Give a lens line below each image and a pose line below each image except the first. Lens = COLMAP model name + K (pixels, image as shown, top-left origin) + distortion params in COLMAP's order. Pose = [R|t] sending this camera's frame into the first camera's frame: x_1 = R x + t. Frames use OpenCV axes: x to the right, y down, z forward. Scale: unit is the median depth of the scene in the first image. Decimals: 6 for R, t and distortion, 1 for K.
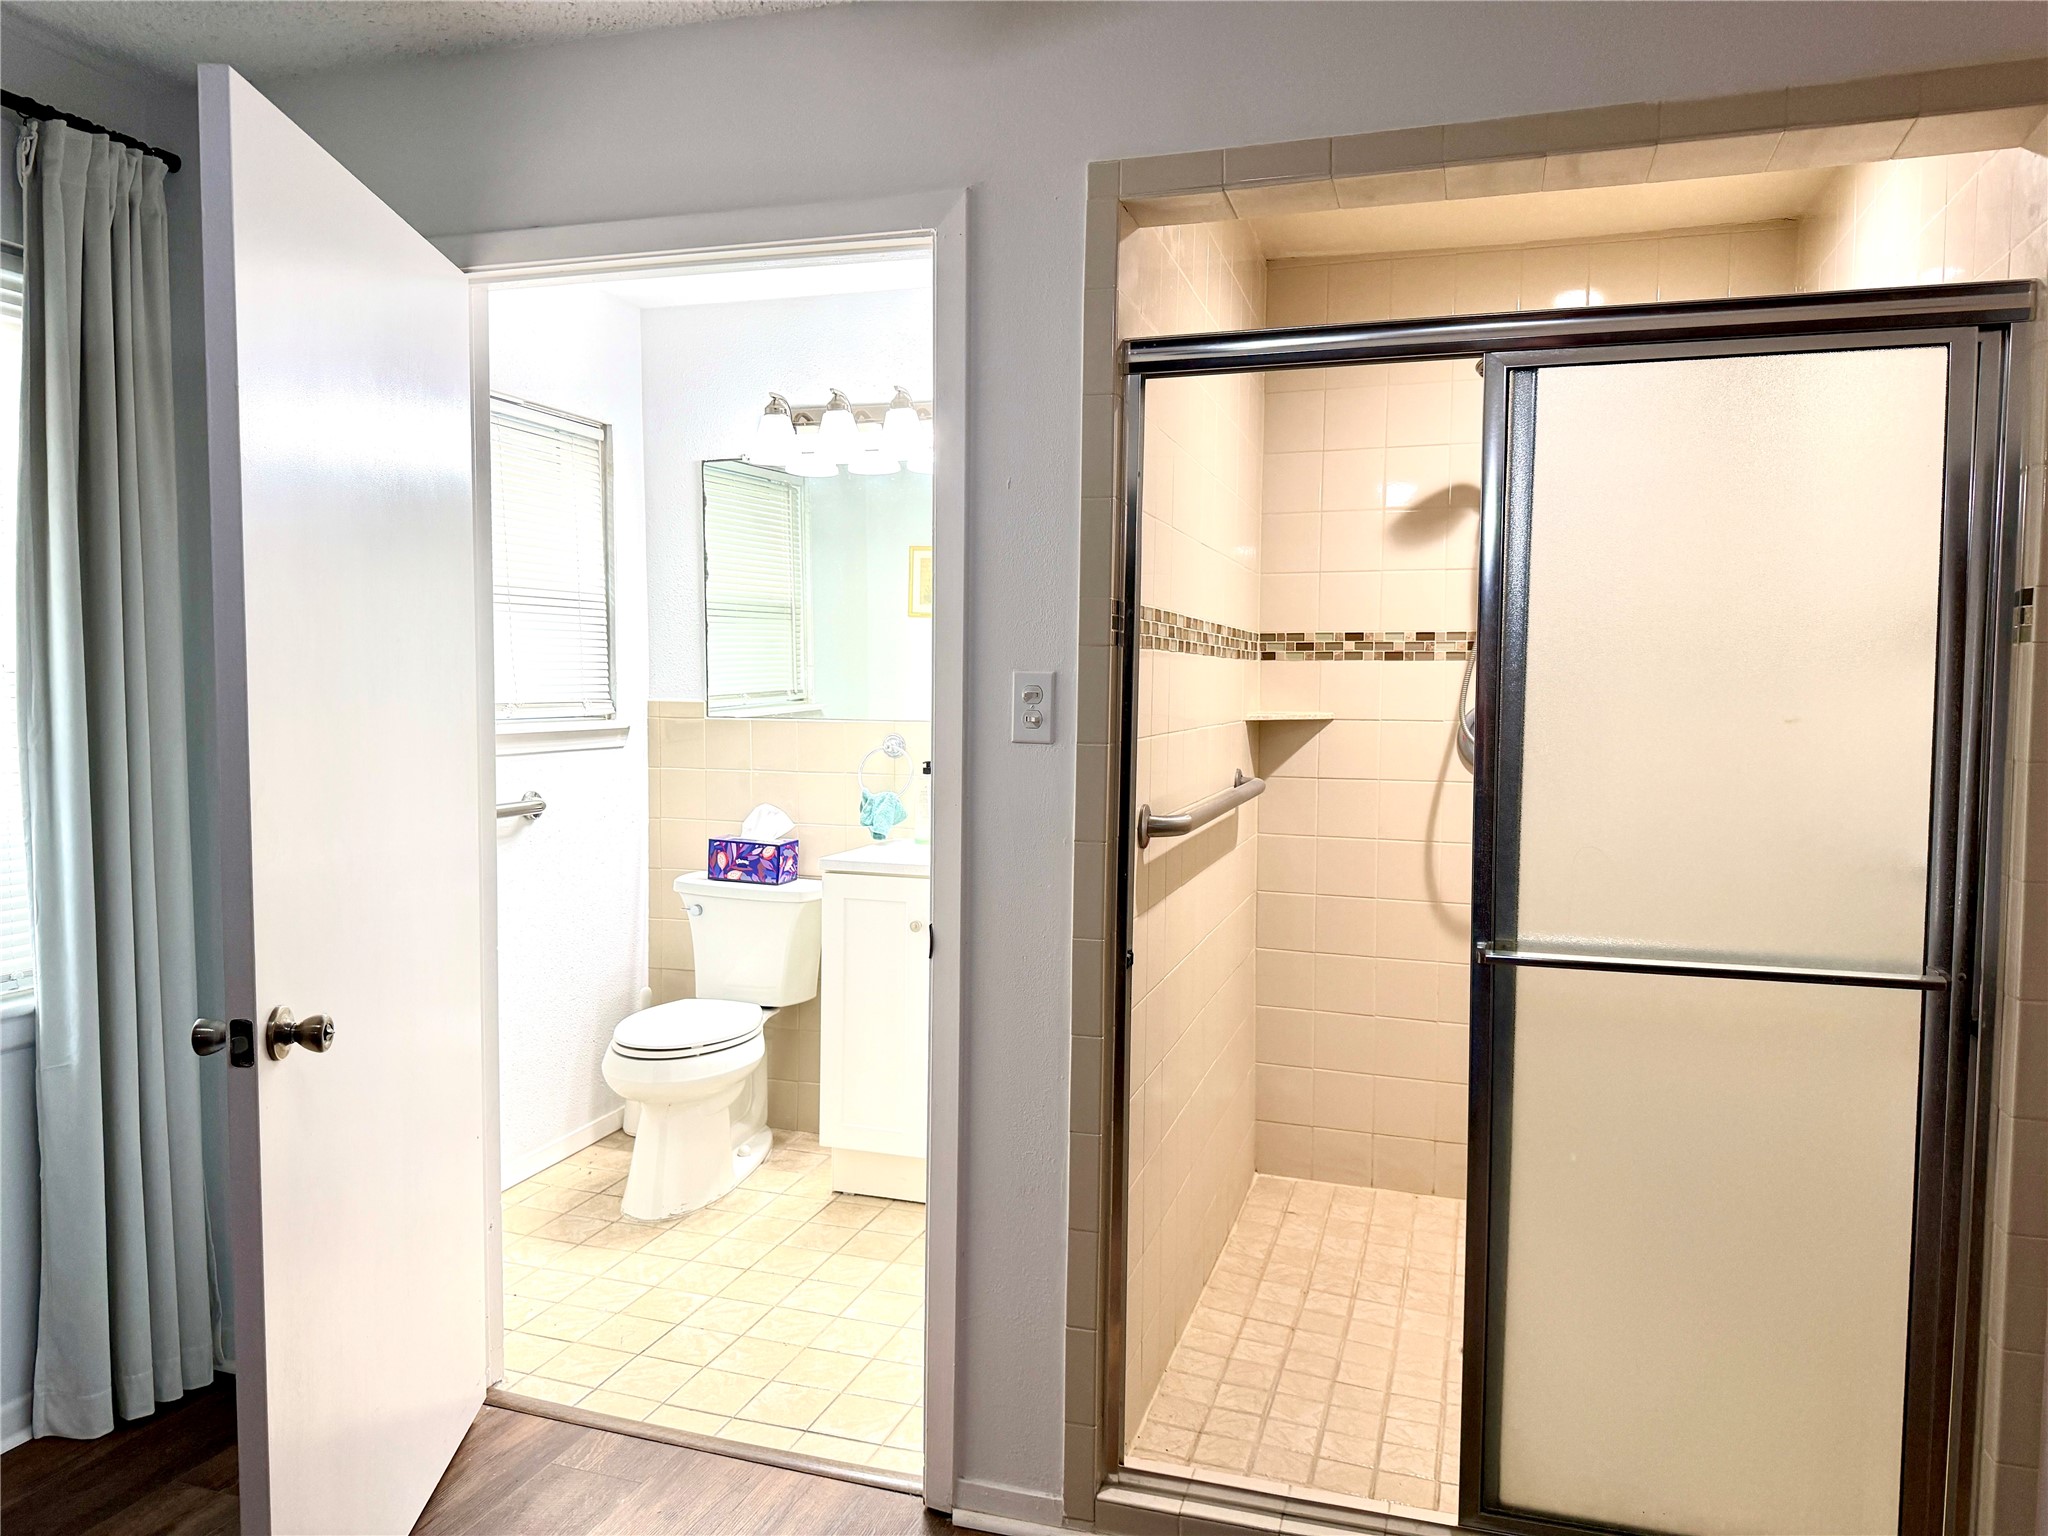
lens RADIAL K [[1456.1, 0, 1024.0], [0, 1456.1, 768.0], [0, 0, 1]] dist [0.174507, -0.299823]
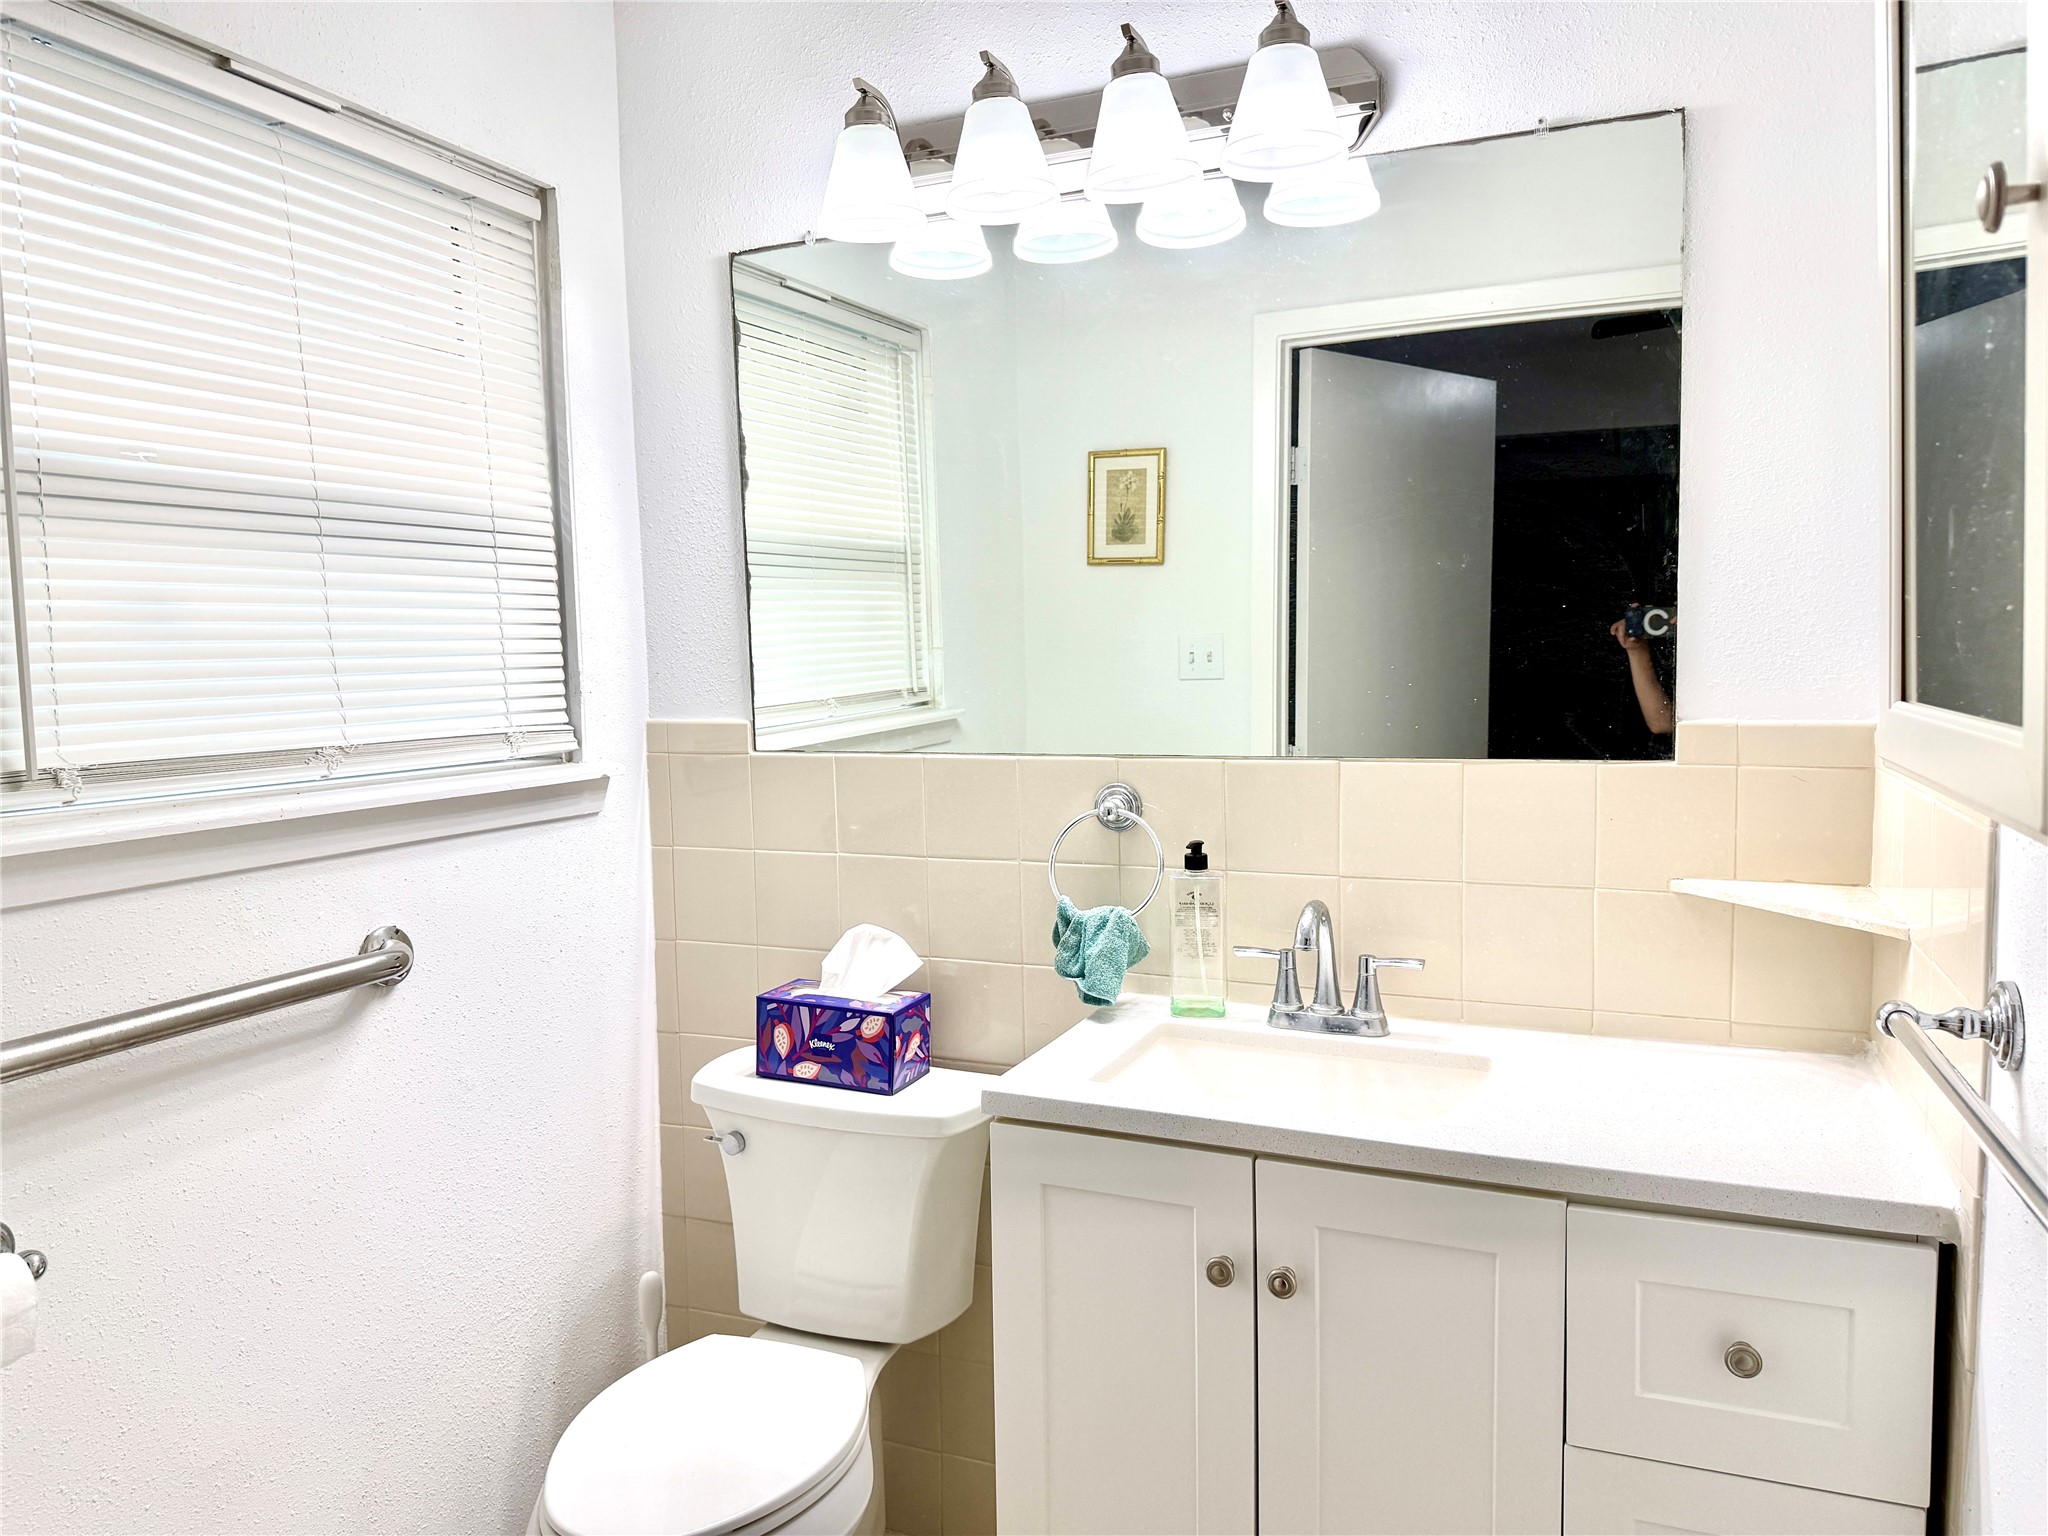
lens RADIAL K [[1459.3, 0, 1024.0], [0, 1459.3, 768.0], [0, 0, 1]] dist [0.054121, -0.063478]
pose [[0.996756, -0.020046, -0.077950, -0.082525], [0.021376, 0.999639, 0.016265, -0.037117], [0.077595, -0.017878, 0.996825, 0.509673]]
